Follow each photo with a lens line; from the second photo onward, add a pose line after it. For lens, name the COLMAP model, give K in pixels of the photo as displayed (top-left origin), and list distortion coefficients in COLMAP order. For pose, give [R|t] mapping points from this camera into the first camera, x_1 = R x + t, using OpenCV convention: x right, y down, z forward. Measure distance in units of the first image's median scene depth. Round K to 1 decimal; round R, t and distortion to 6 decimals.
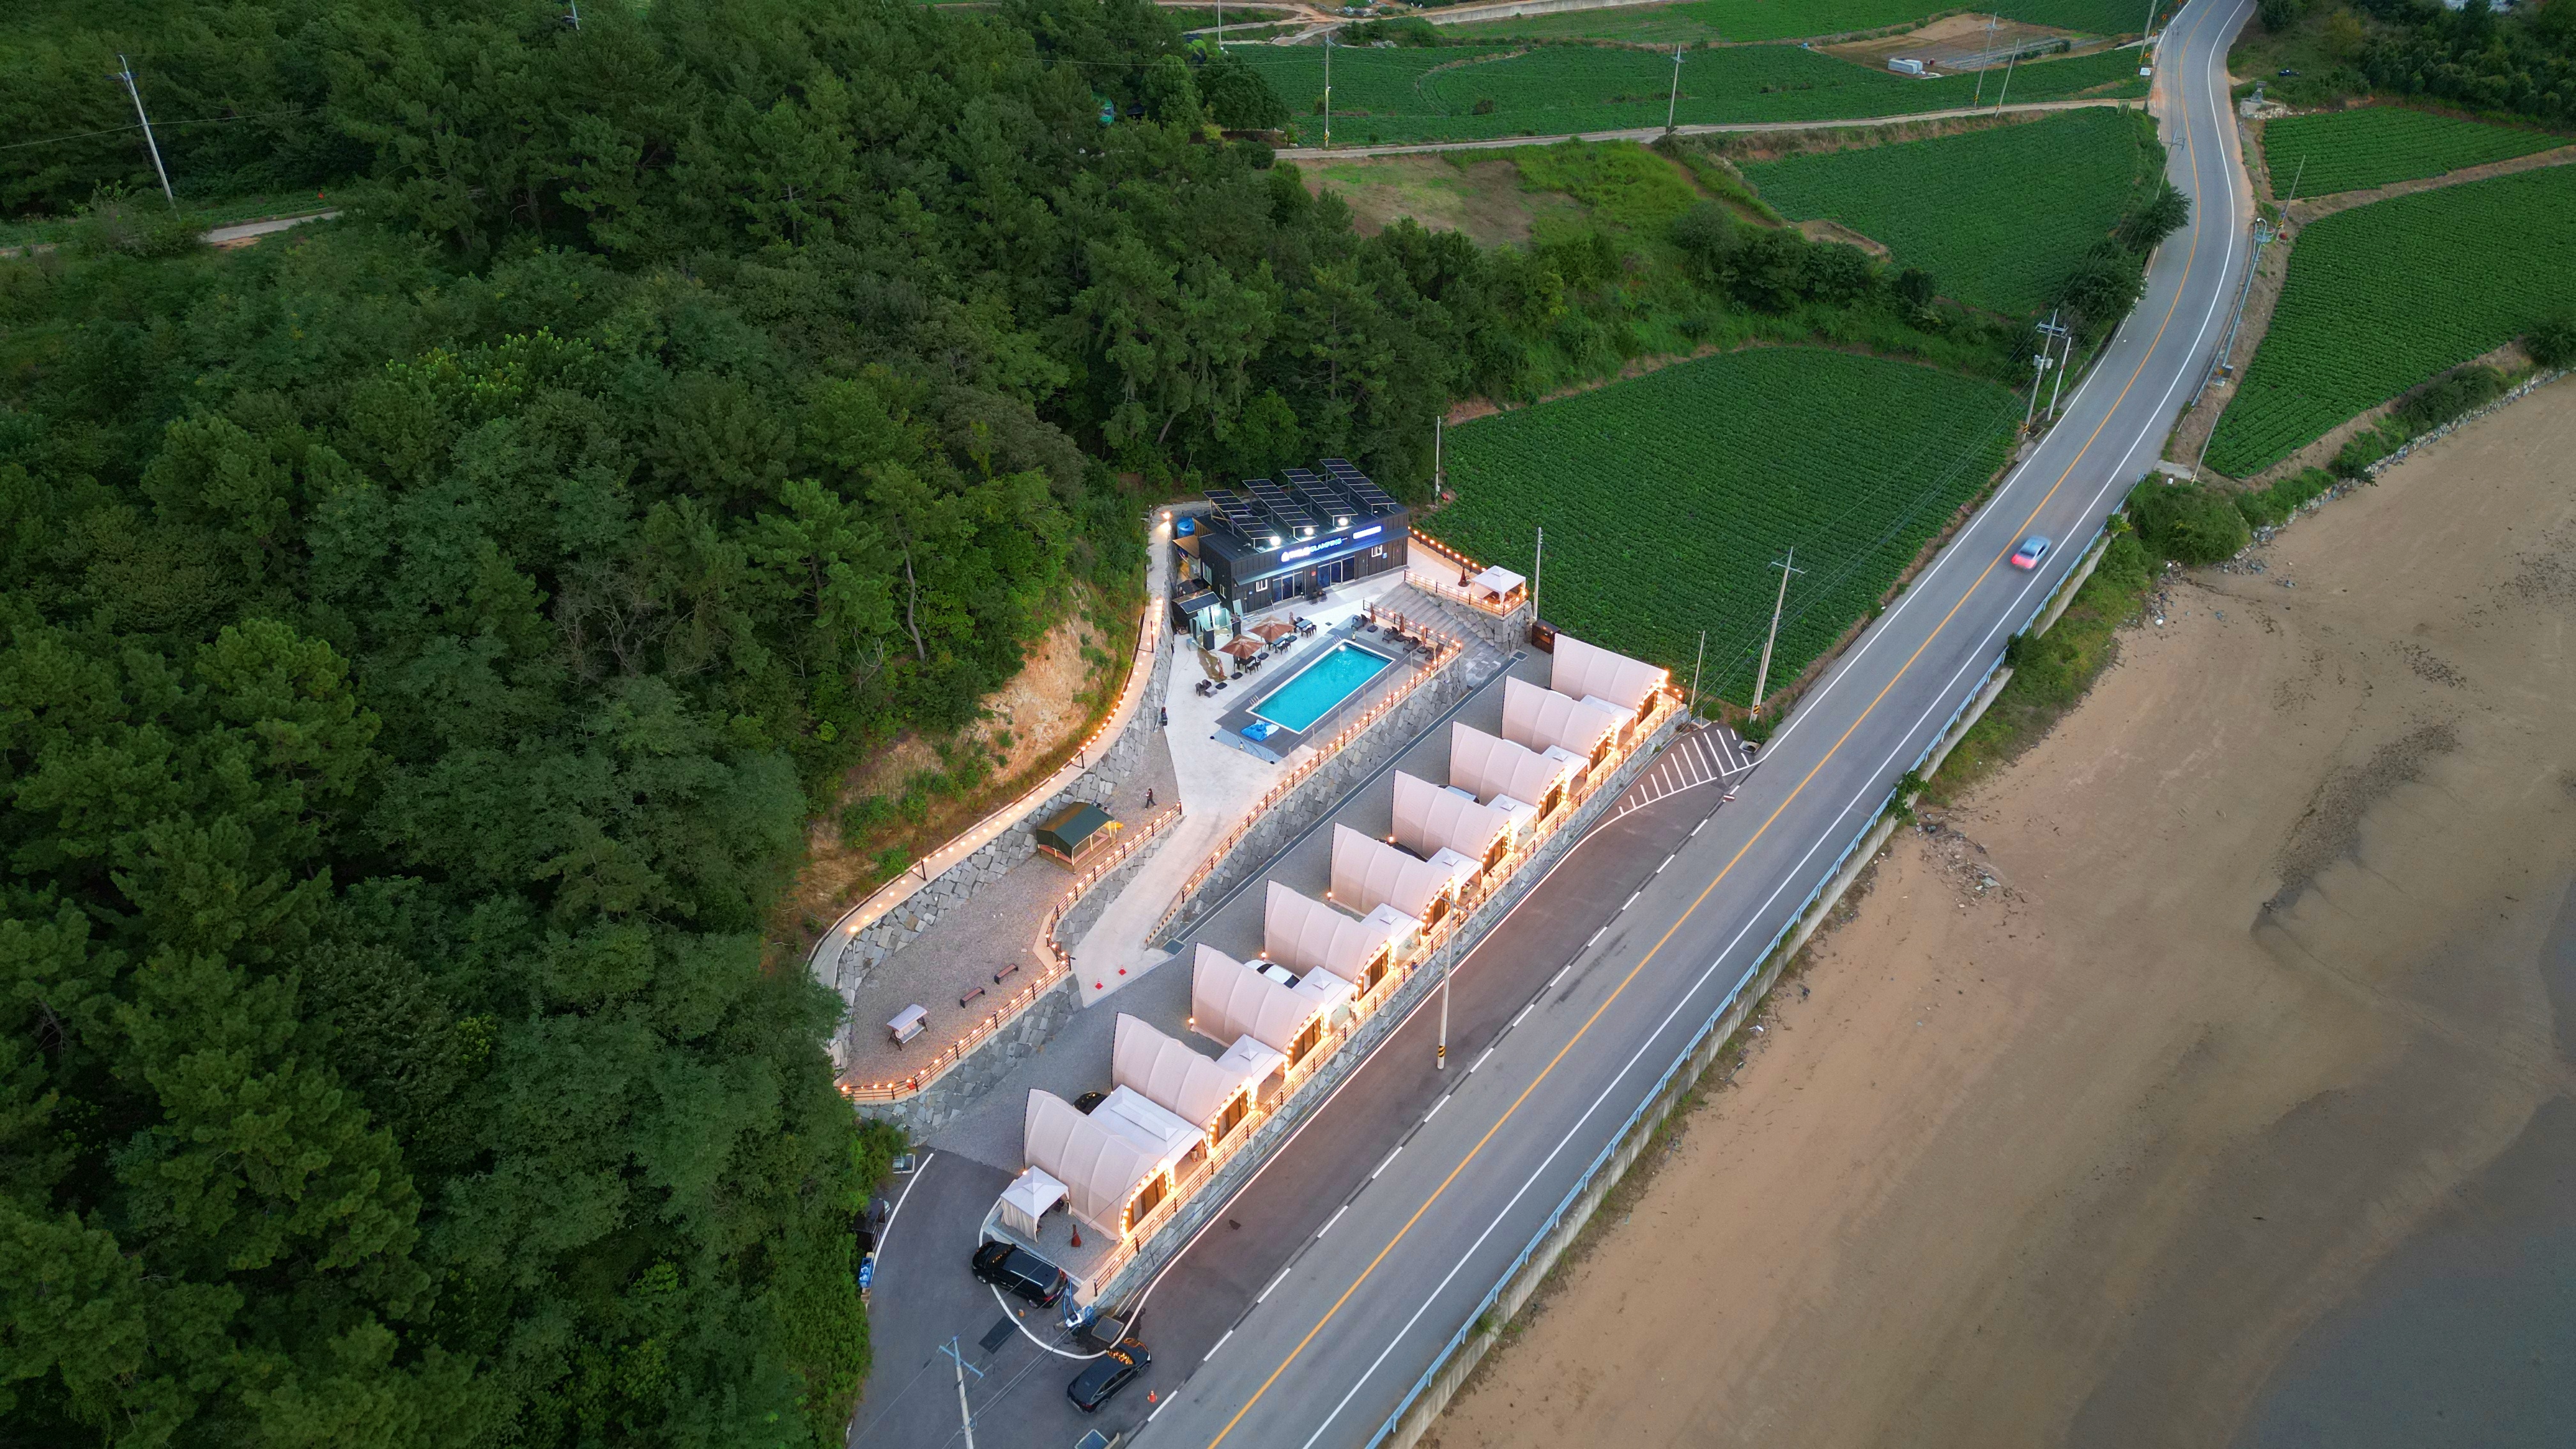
lens RADIAL K [[1794.7, 0, 1300.8], [0, 1794.7, 725.6], [0, 0, 1]] dist [0.082611, -0.000682]
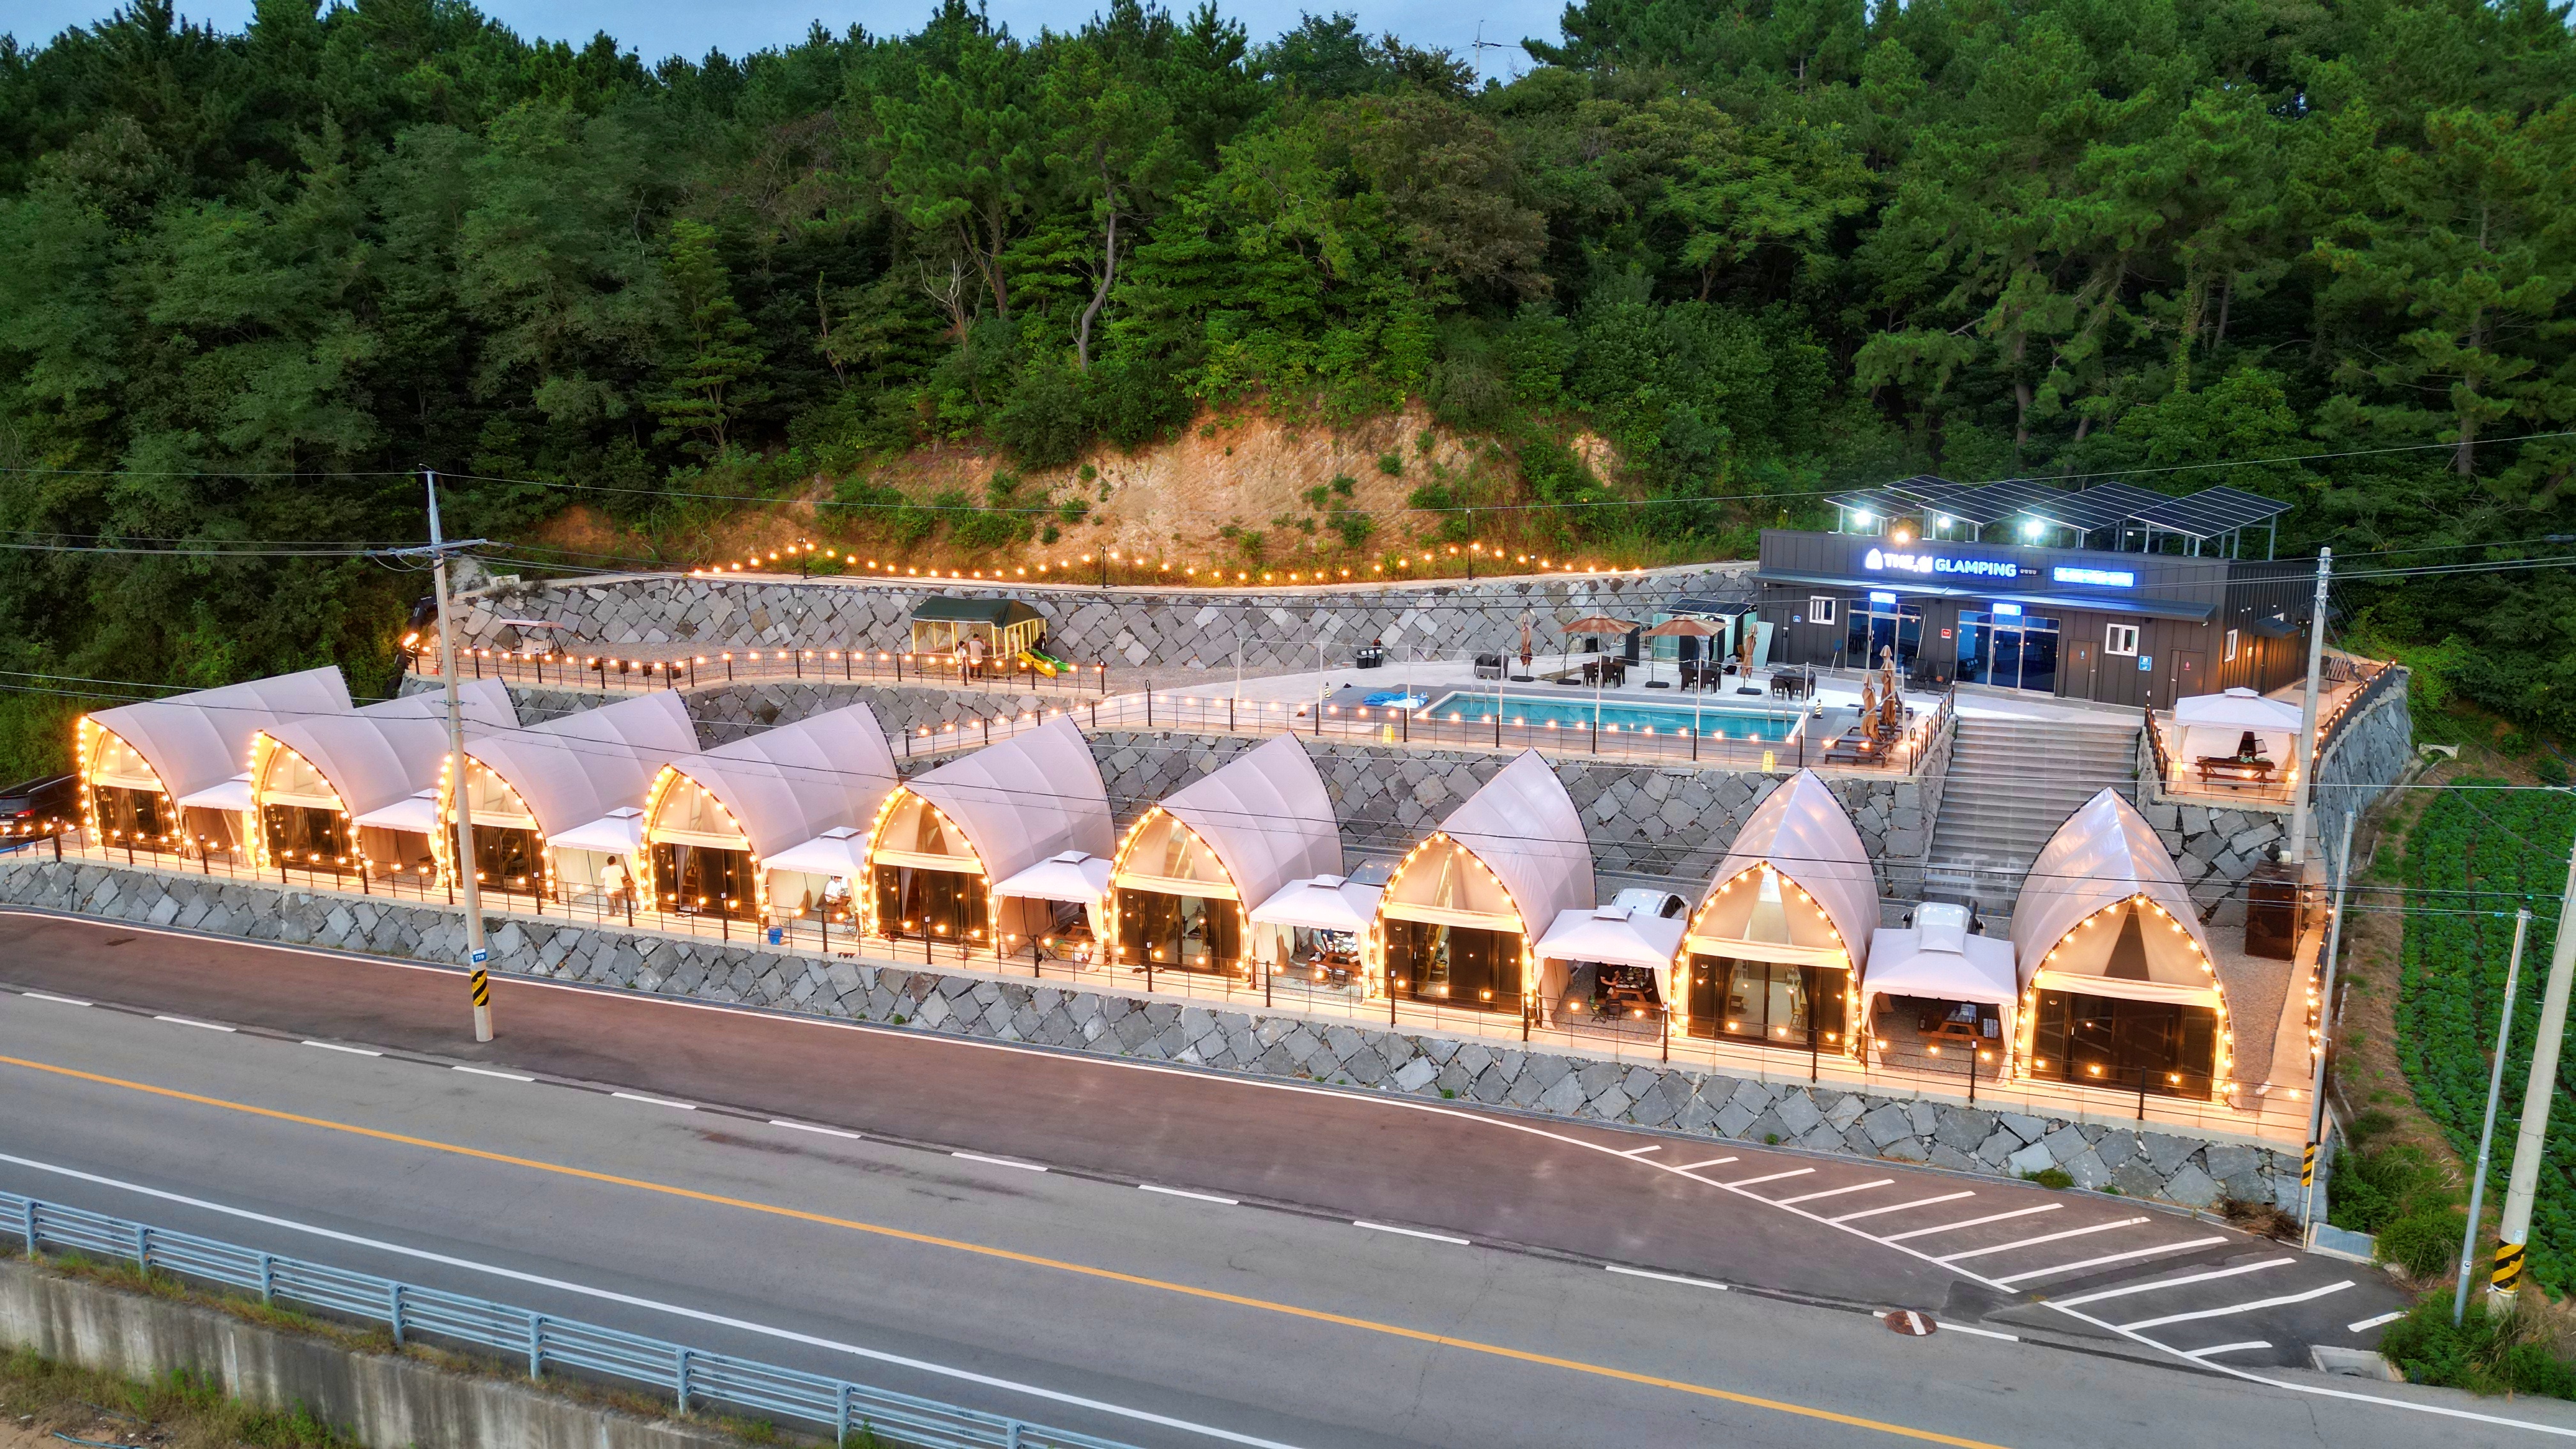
lens RADIAL K [[1797.0, 0, 1286.8], [0, 1797.0, 736.3], [0, 0, 1]] dist [0.084926, -0.087034]
pose [[0.269315, 0.212237, -0.939375, 0.471499], [-0.544822, 0.837898, 0.033112, 0.012319], [0.794127, 0.502874, 0.341290, 0.887000]]
